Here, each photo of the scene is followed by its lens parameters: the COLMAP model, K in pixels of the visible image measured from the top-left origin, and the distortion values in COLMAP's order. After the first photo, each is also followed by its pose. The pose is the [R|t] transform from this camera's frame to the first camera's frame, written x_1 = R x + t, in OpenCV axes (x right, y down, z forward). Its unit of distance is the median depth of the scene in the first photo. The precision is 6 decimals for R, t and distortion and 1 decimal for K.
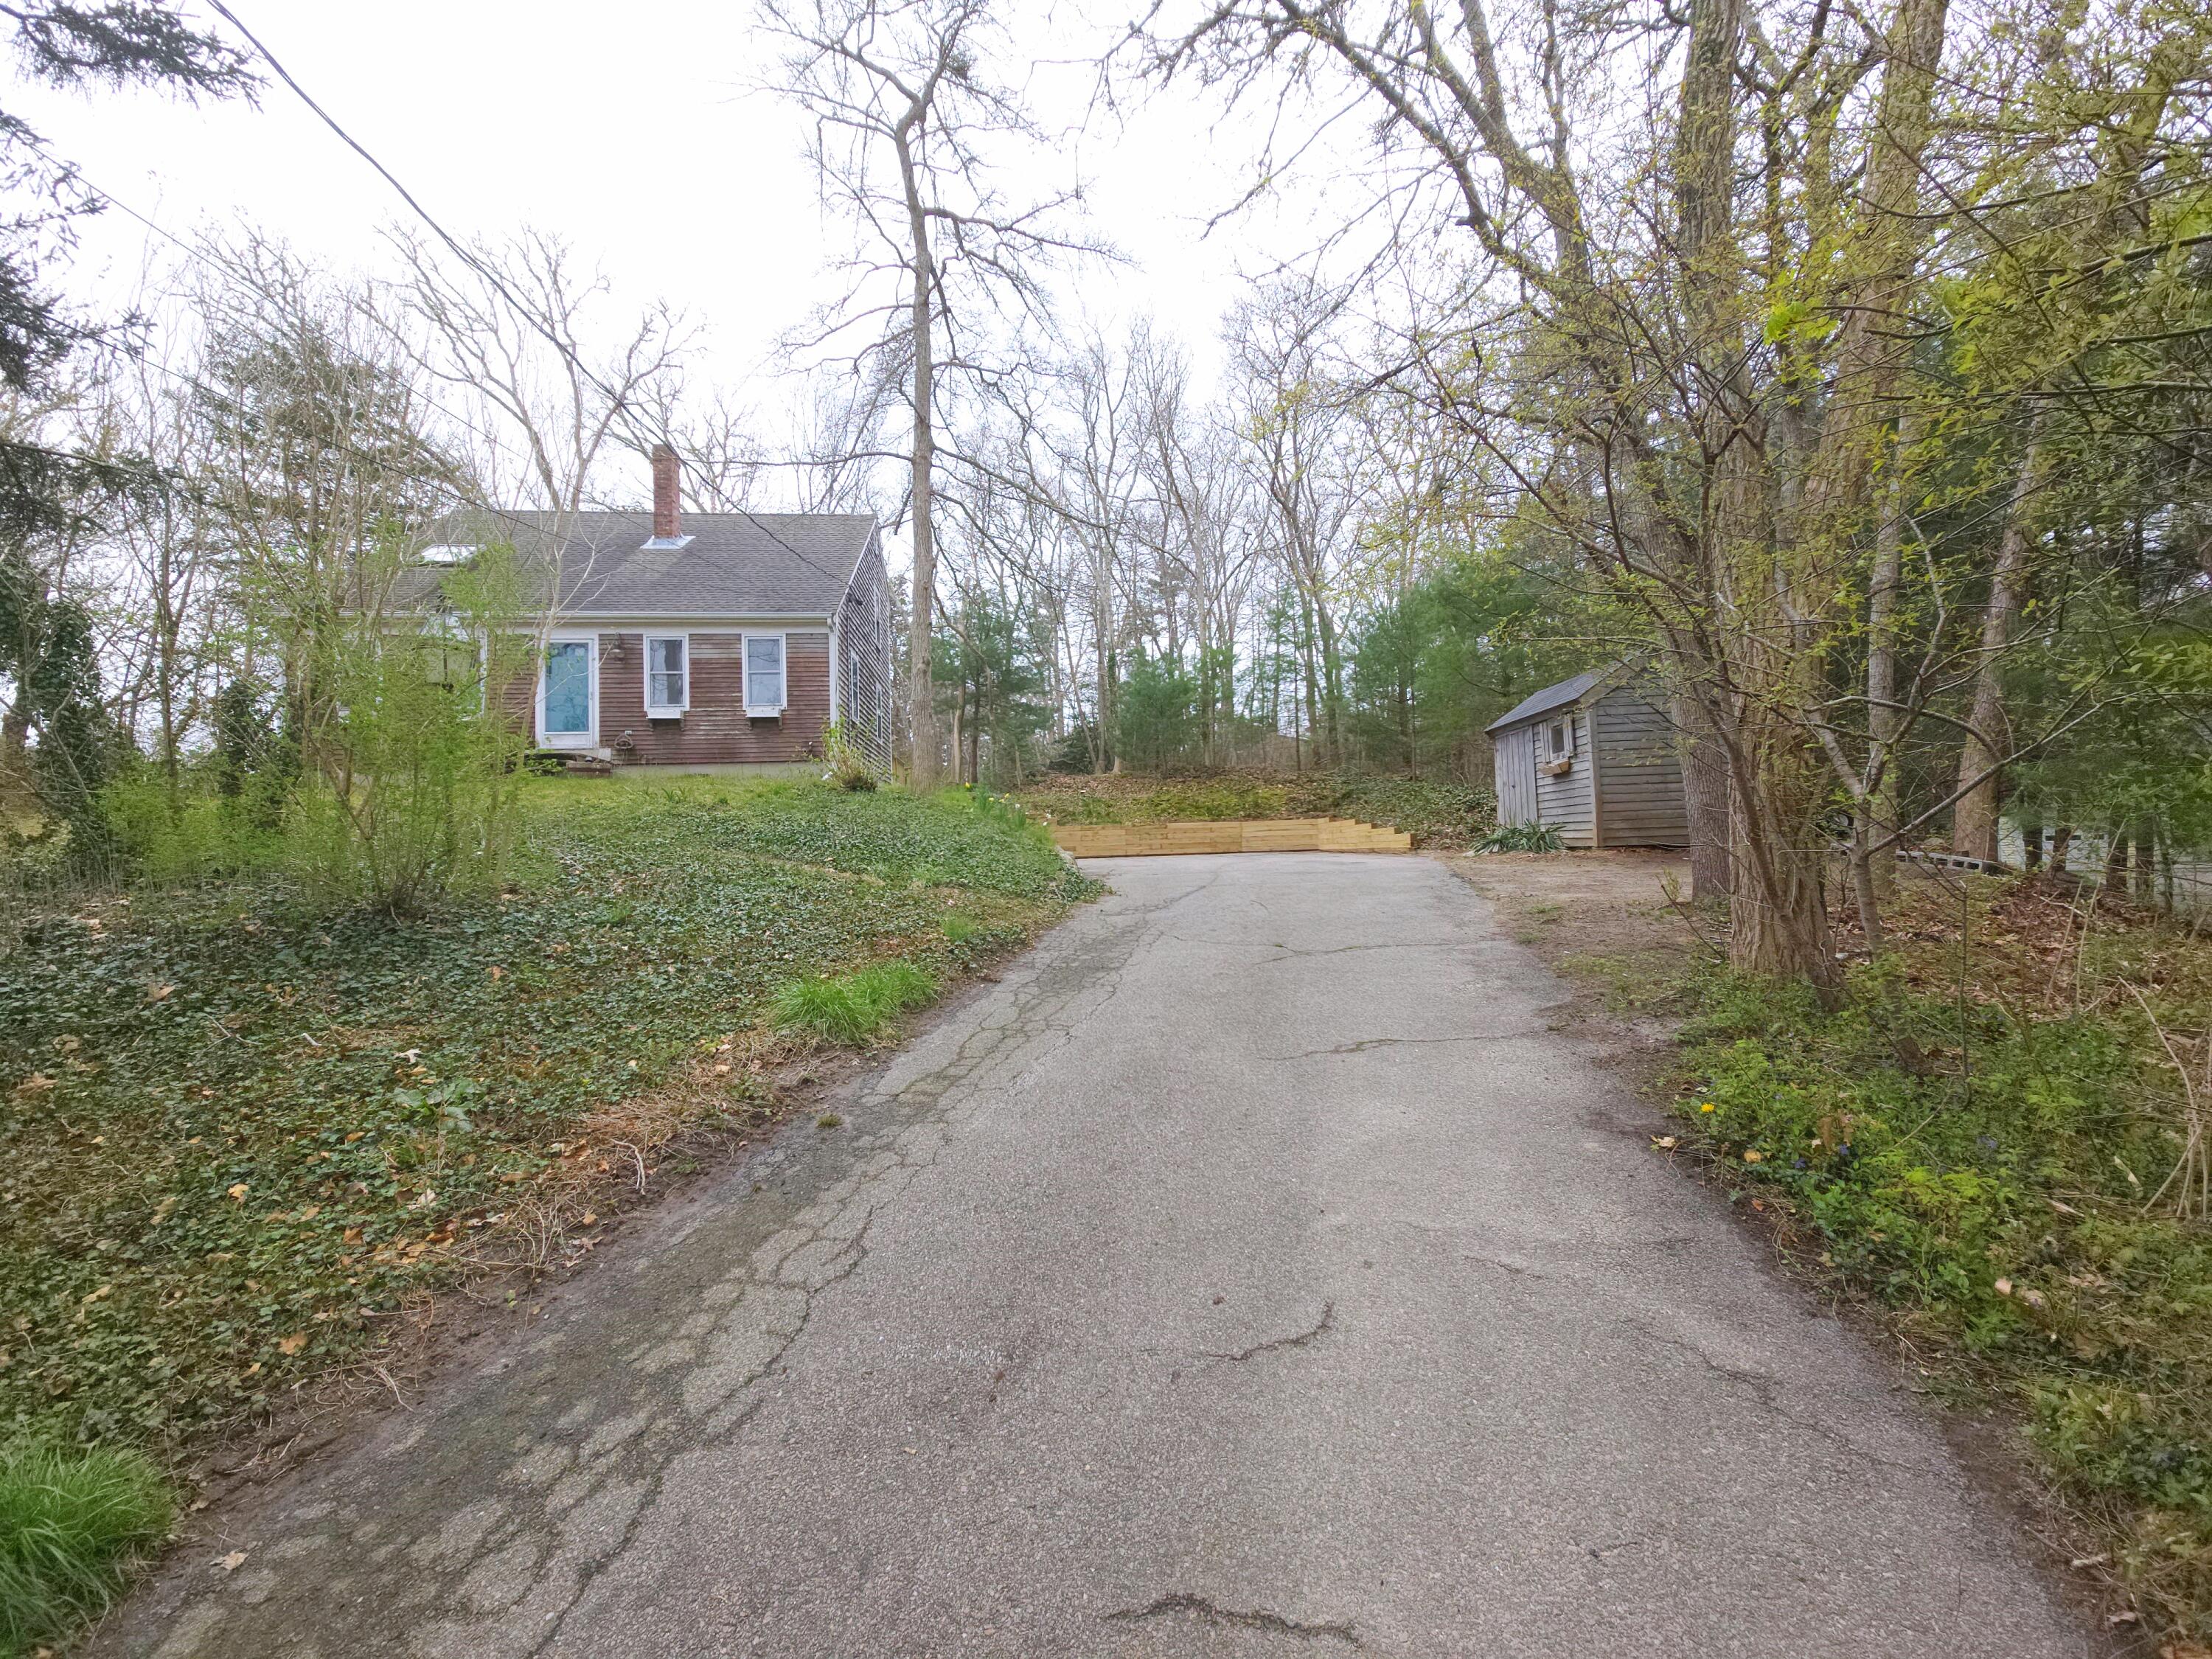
lens RADIAL K [[904.6, 0, 1096.6], [0, 904.6, 814.1], [0, 0, 1]] dist [0.000942, -0.000095]
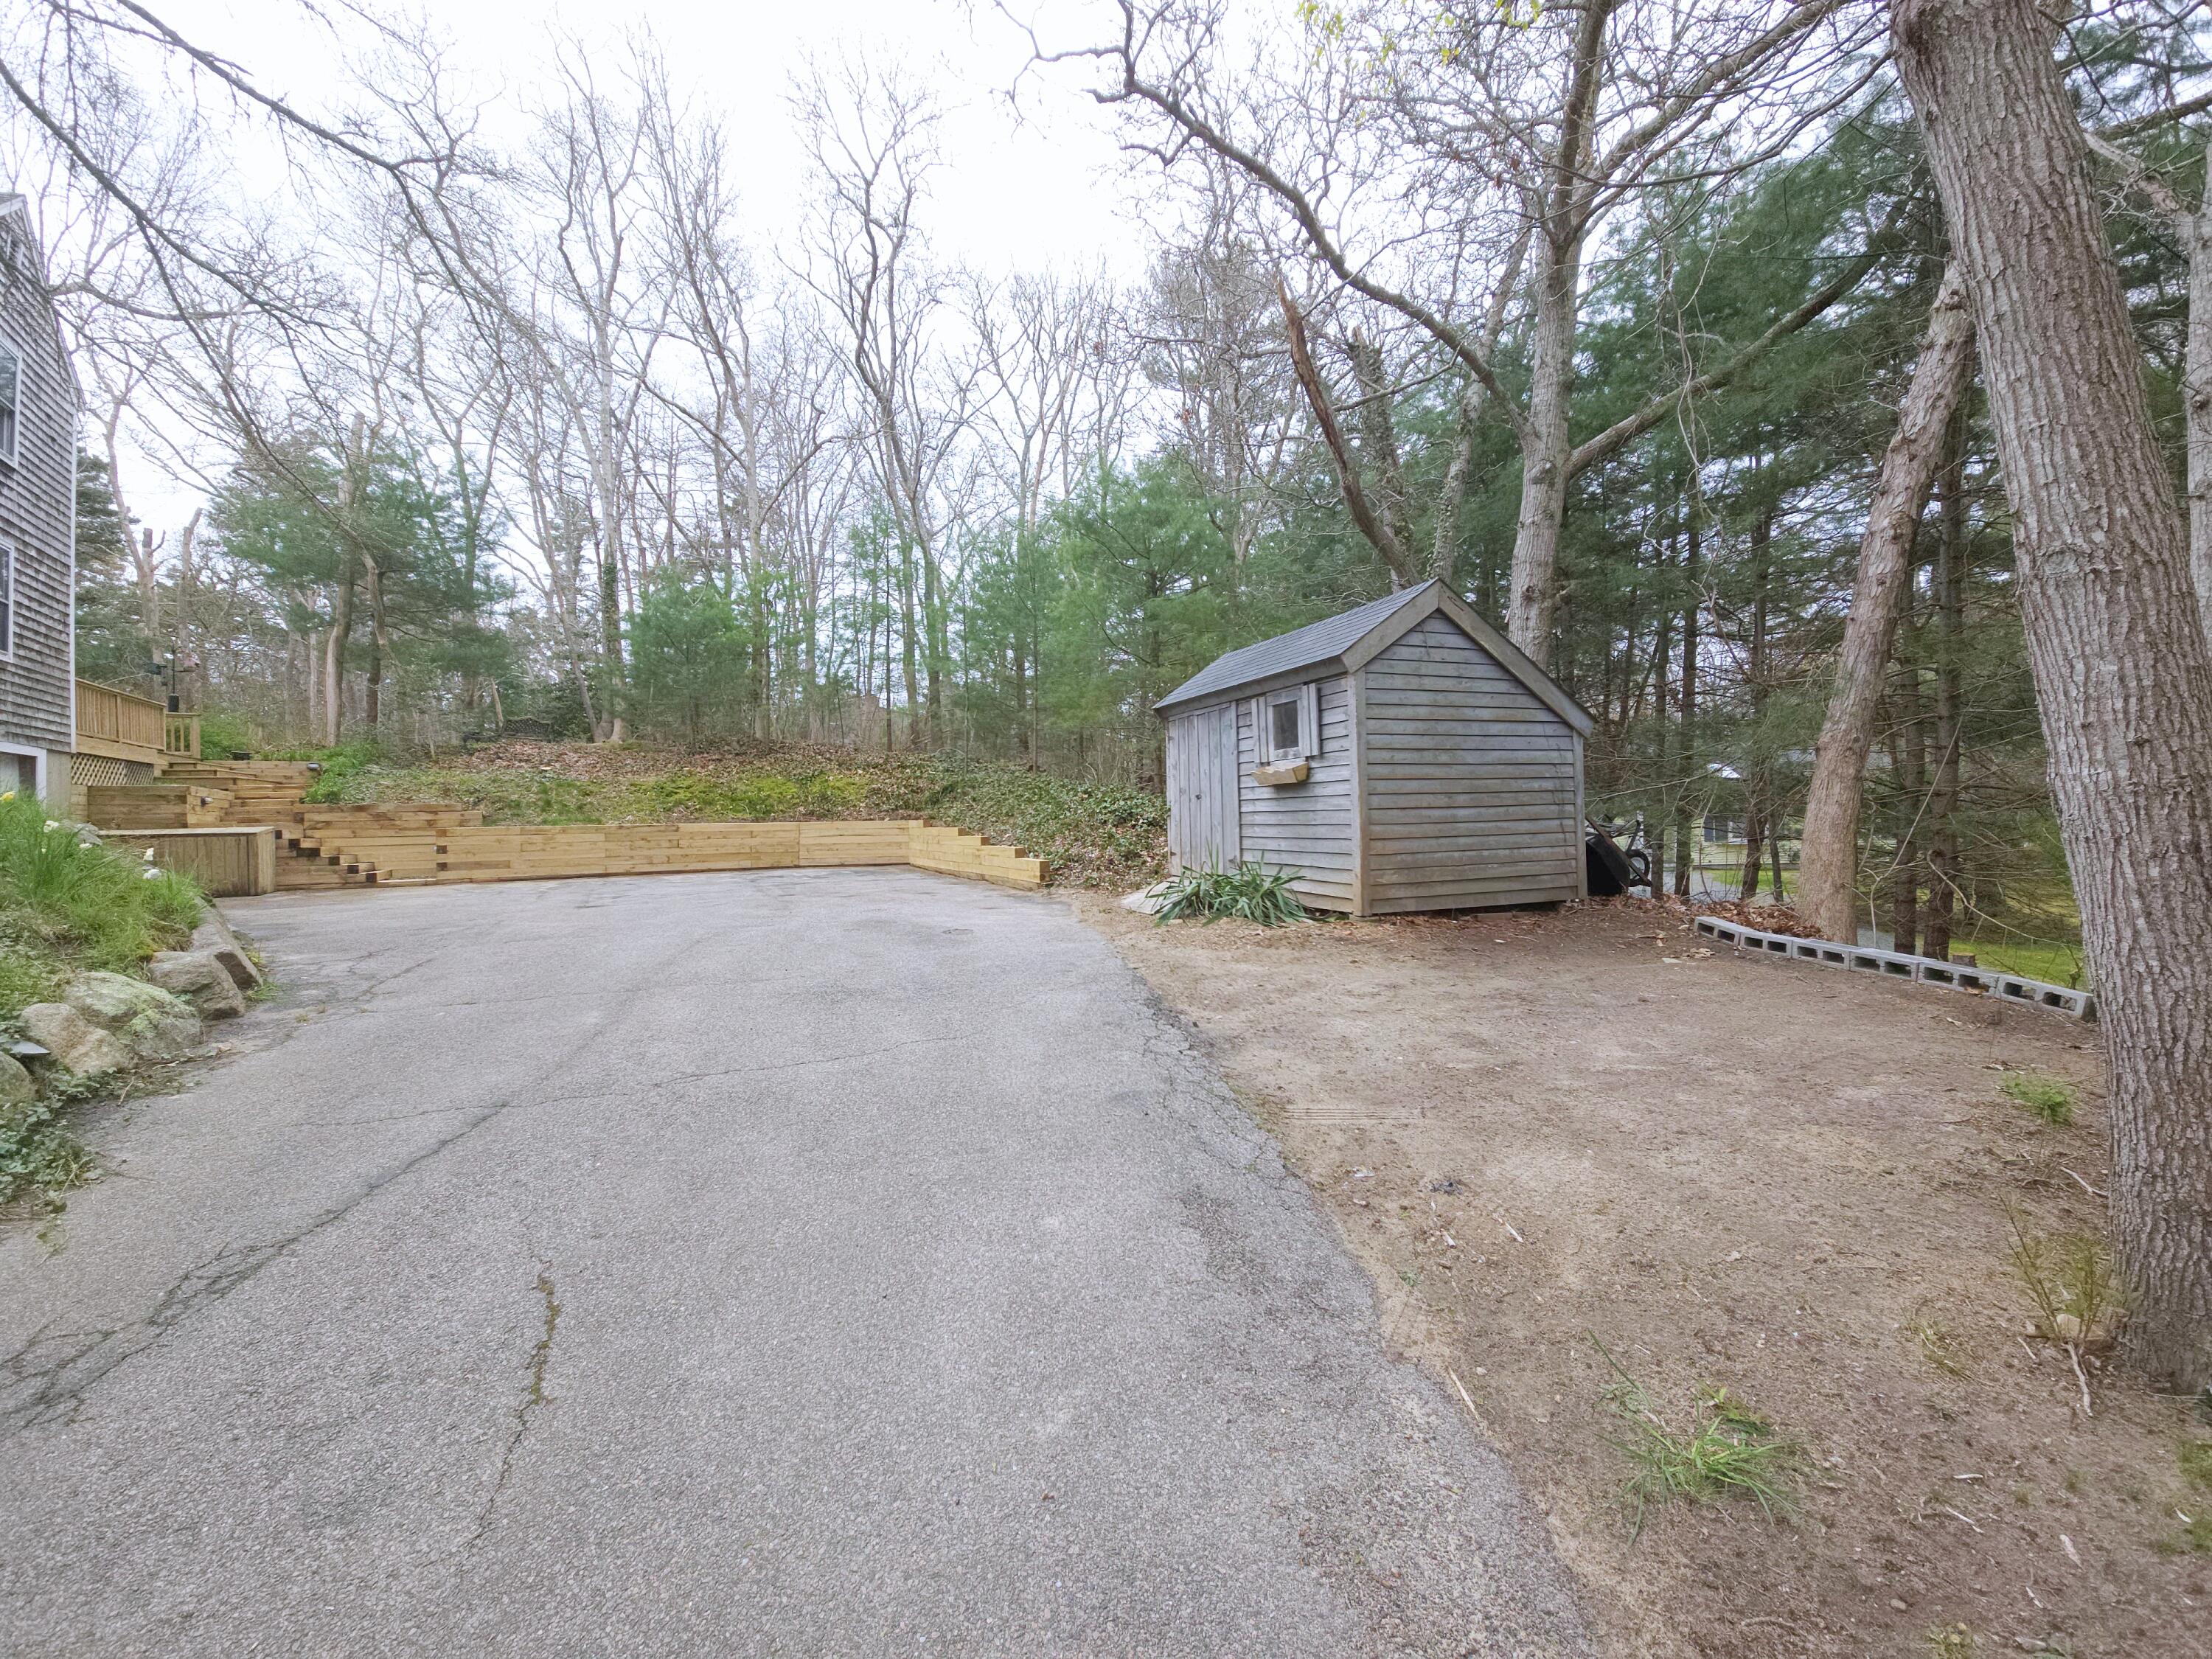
lens RADIAL K [[898.5, 0, 1099.6], [0, 898.5, 819.4], [0, 0, 1]] dist [0.025956, -0.011897]
pose [[0.908754, 0.012632, 0.417140, 0.108352], [-0.026228, 0.999295, 0.026878, -0.024470], [-0.416506, -0.035366, 0.908445, 0.370099]]
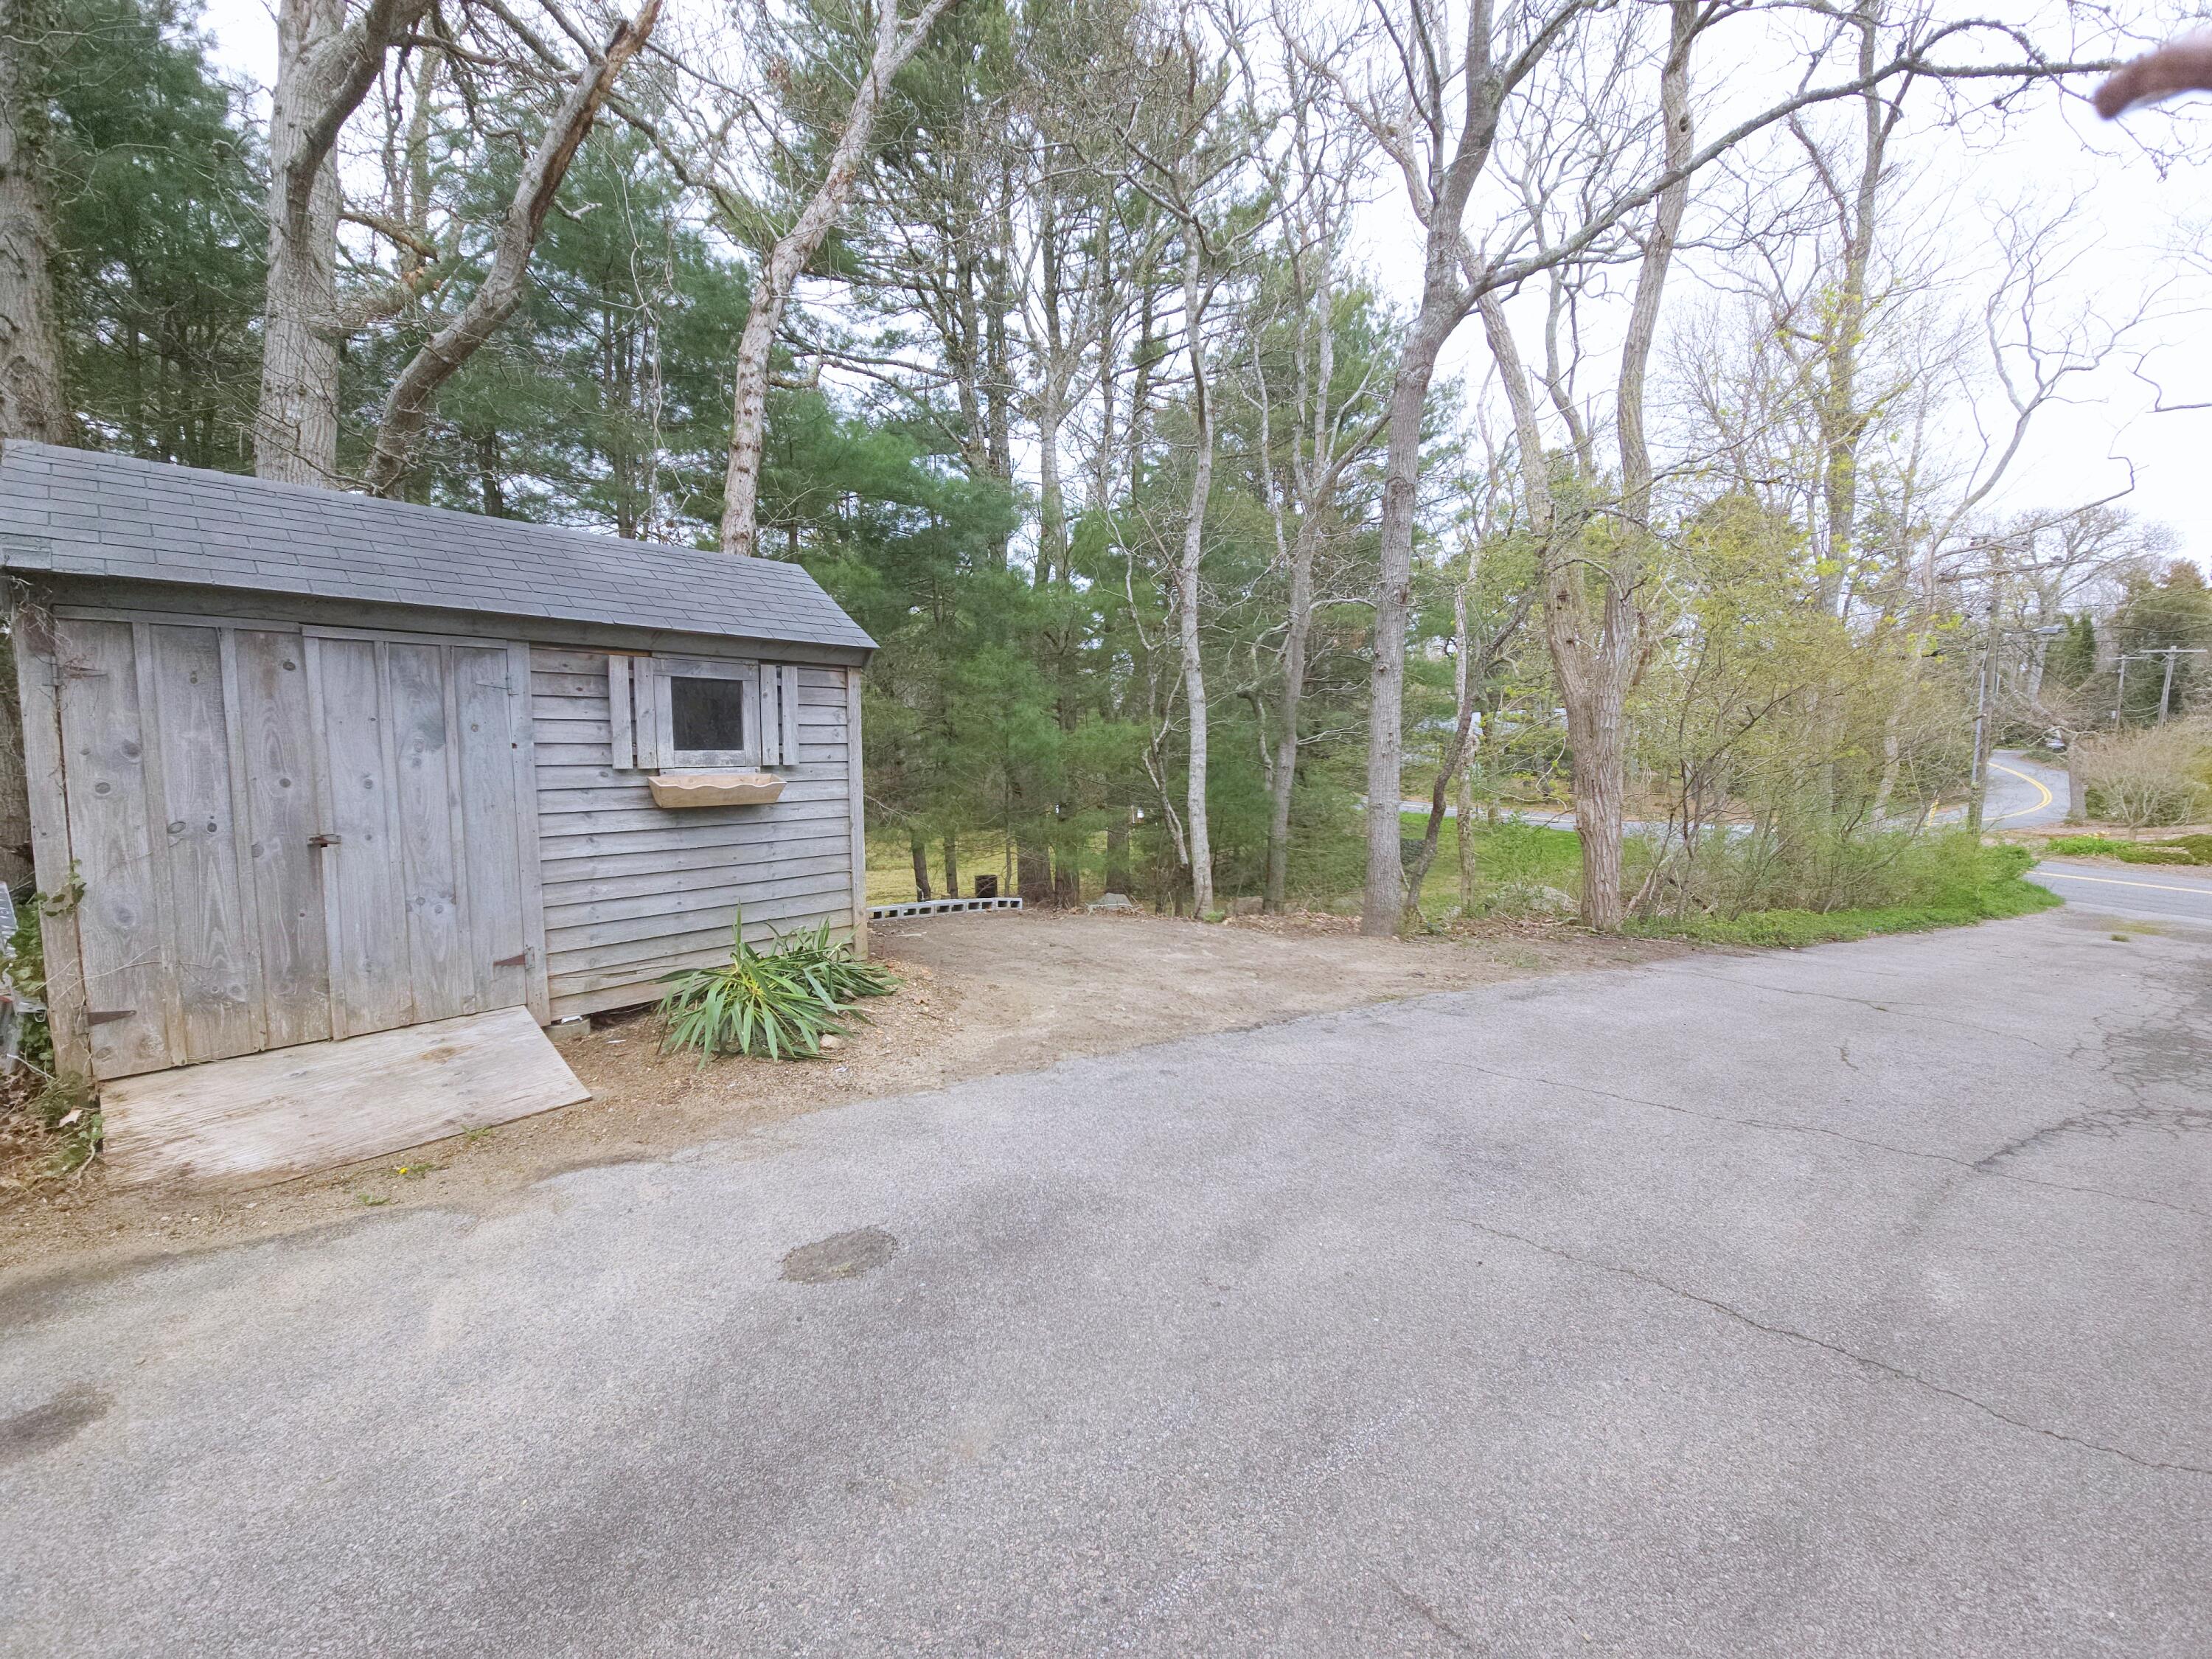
lens RADIAL K [[890.9, 0, 1108.4], [0, 890.9, 812.6], [0, 0, 1]] dist [0.009031, -0.000181]
pose [[-0.795823, 0.007085, 0.605487, 0.106211], [0.013476, 0.999891, 0.006012, -0.030099], [-0.605379, 0.012944, -0.795832, 0.859043]]
